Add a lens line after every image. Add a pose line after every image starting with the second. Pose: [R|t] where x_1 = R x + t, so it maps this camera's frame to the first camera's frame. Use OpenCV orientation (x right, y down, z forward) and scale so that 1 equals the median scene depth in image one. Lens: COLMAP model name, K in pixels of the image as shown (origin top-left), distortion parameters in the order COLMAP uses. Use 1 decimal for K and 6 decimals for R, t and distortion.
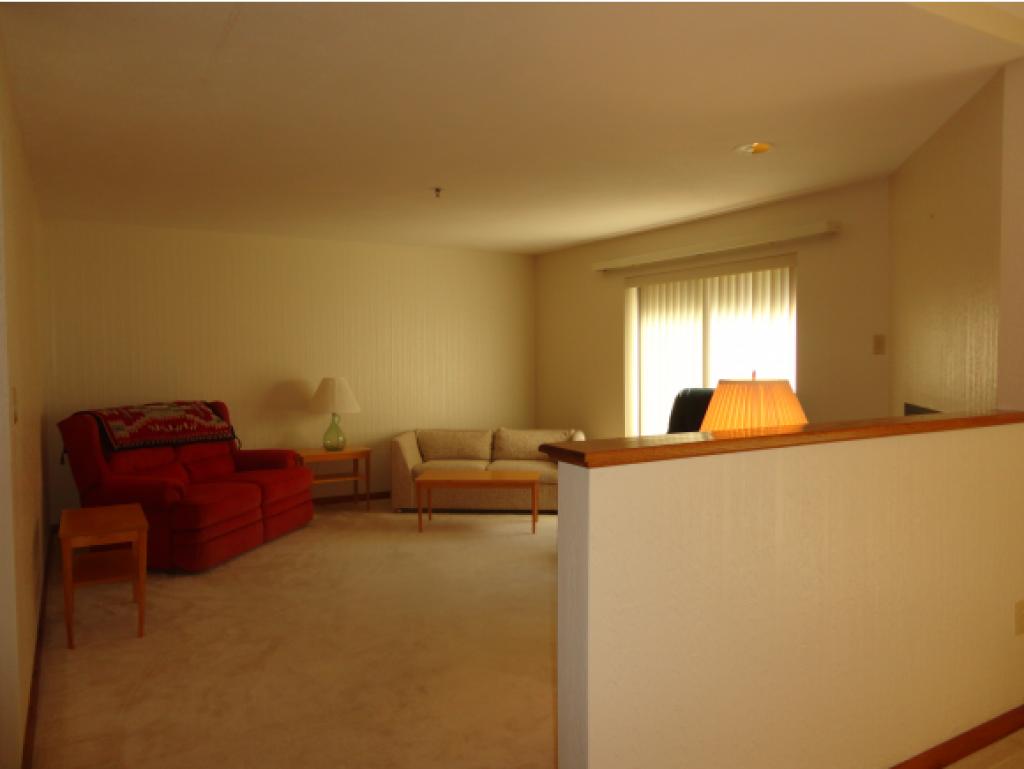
lens RADIAL K [[742.3, 0, 512.0], [0, 742.3, 384.5], [0, 0, 1]] dist [0.003136, 0.003516]
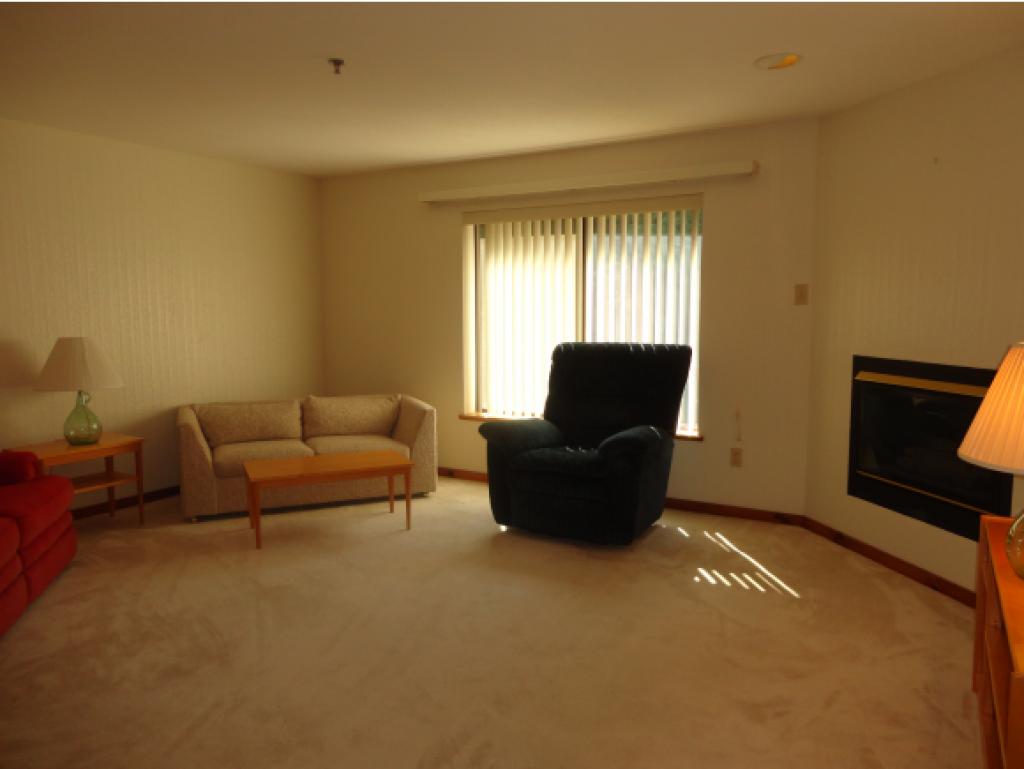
lens RADIAL K [[744.7, 0, 511.1], [0, 744.7, 377.3], [0, 0, 1]] dist [-0.004469, 0.006468]
pose [[0.883933, -0.045204, 0.465423, -0.215514], [0.015972, 0.997654, 0.066562, -0.012215], [-0.467340, -0.051402, 0.882582, 0.227935]]
